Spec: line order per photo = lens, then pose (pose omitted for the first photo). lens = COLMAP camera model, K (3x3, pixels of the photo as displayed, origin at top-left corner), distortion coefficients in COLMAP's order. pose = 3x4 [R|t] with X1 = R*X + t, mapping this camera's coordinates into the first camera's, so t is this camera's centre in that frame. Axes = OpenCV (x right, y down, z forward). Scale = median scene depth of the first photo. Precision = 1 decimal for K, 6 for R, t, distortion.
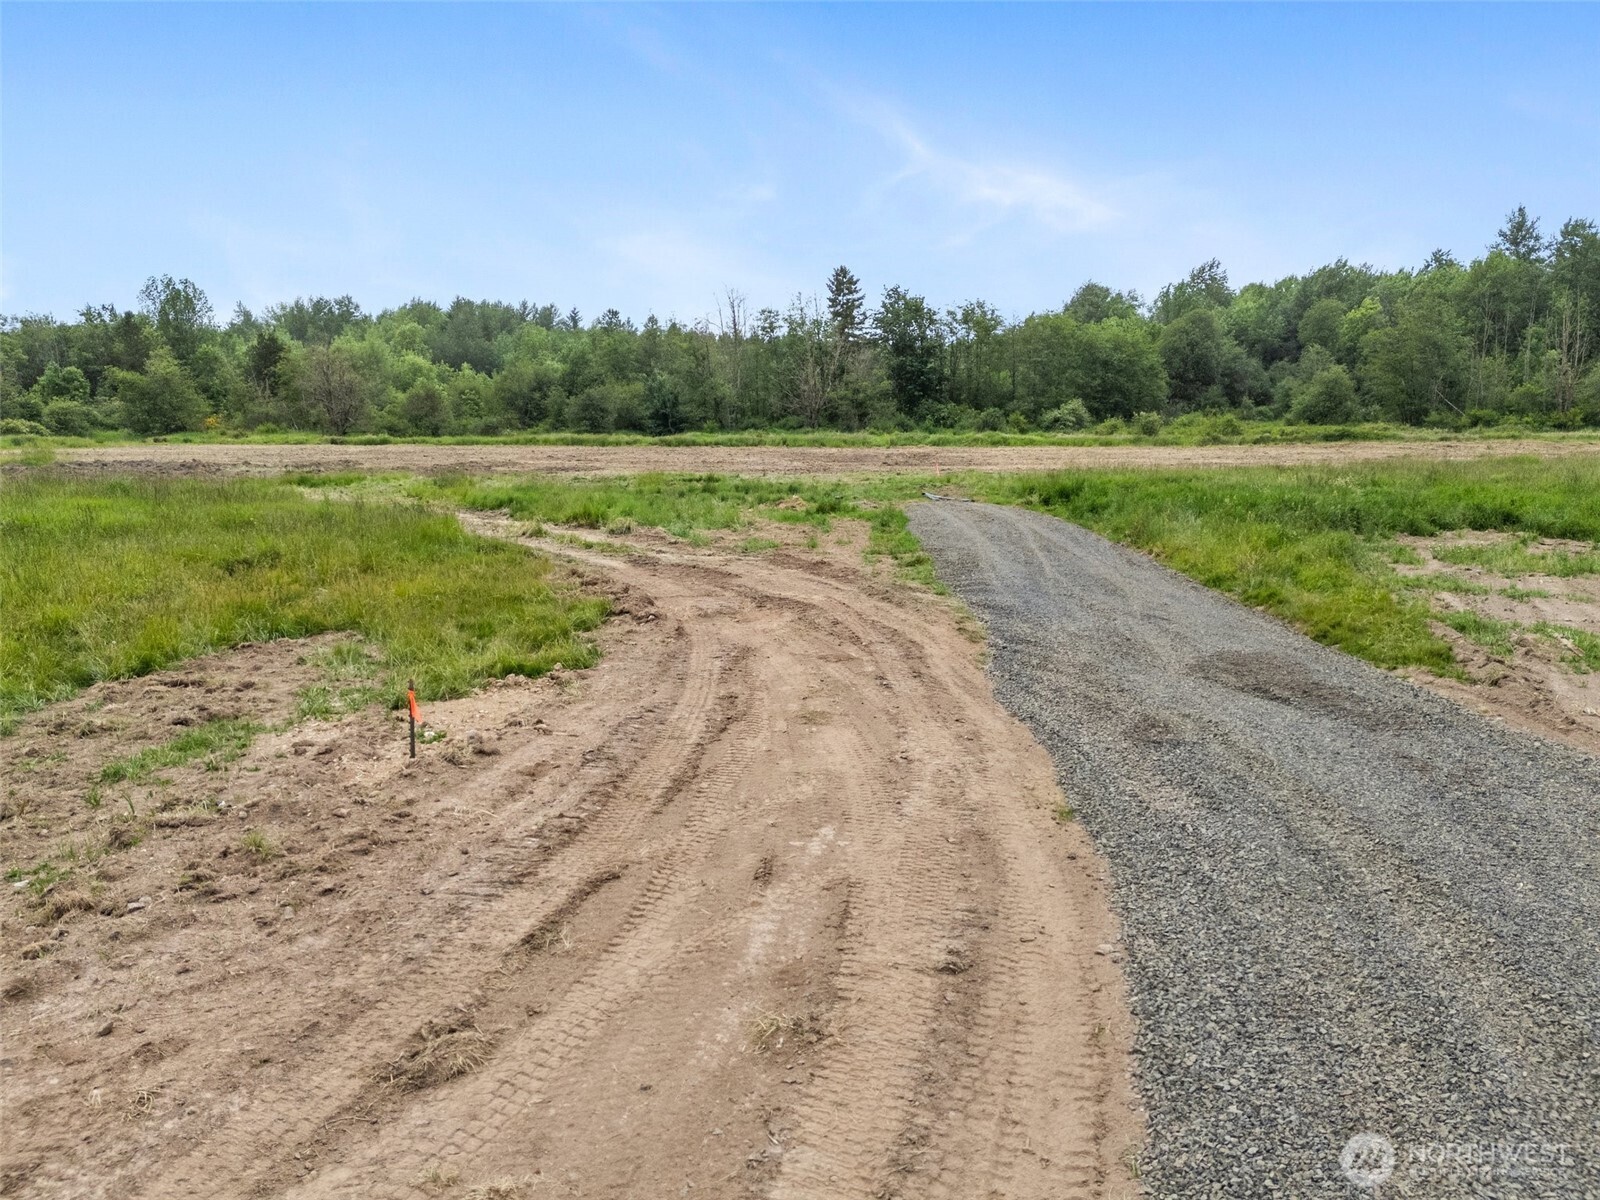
lens RADIAL K [[1175.8, 0, 806.9], [0, 1175.8, 606.0], [0, 0, 1]] dist [0.087841, -0.084232]
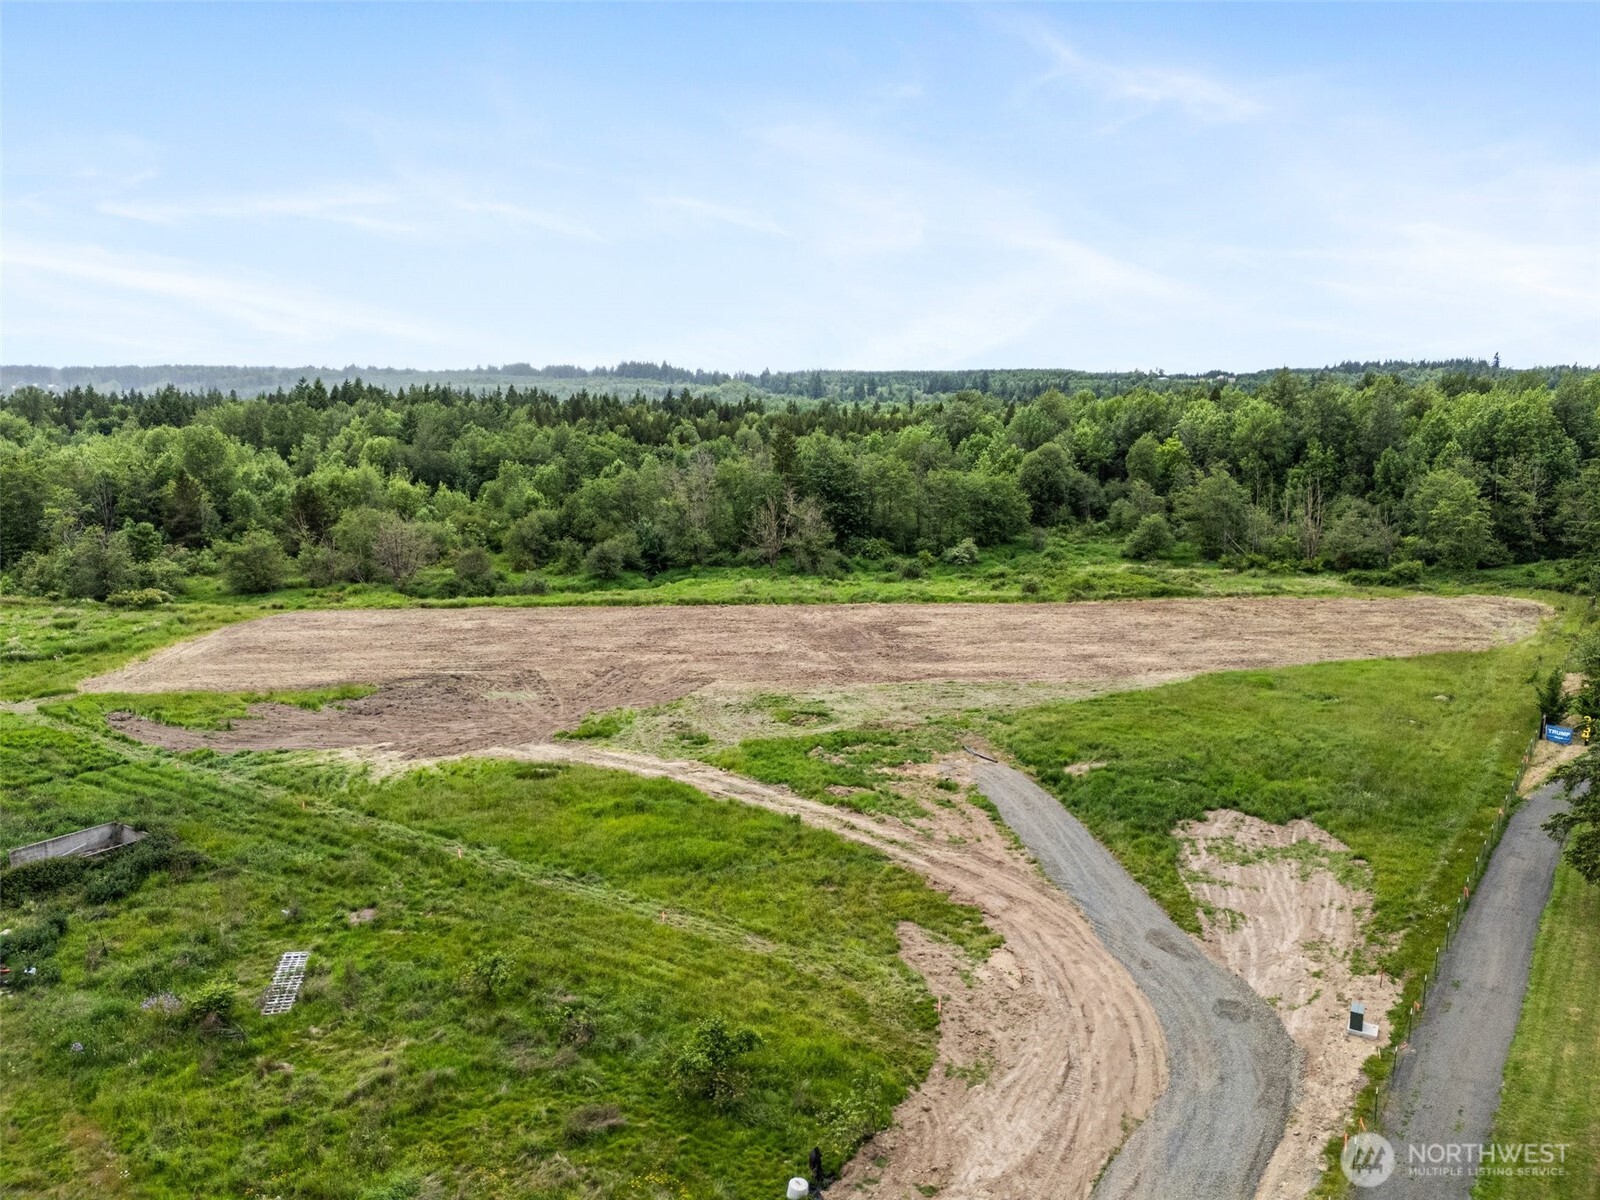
lens RADIAL K [[1175.8, 0, 791.3], [0, 1175.8, 597.2], [0, 0, 1]] dist [0.087841, -0.084232]
pose [[0.992575, -0.026202, 0.118780, -0.122991], [0.027493, 0.999579, -0.009241, -0.100722], [-0.118487, 0.012438, 0.992878, -0.271418]]
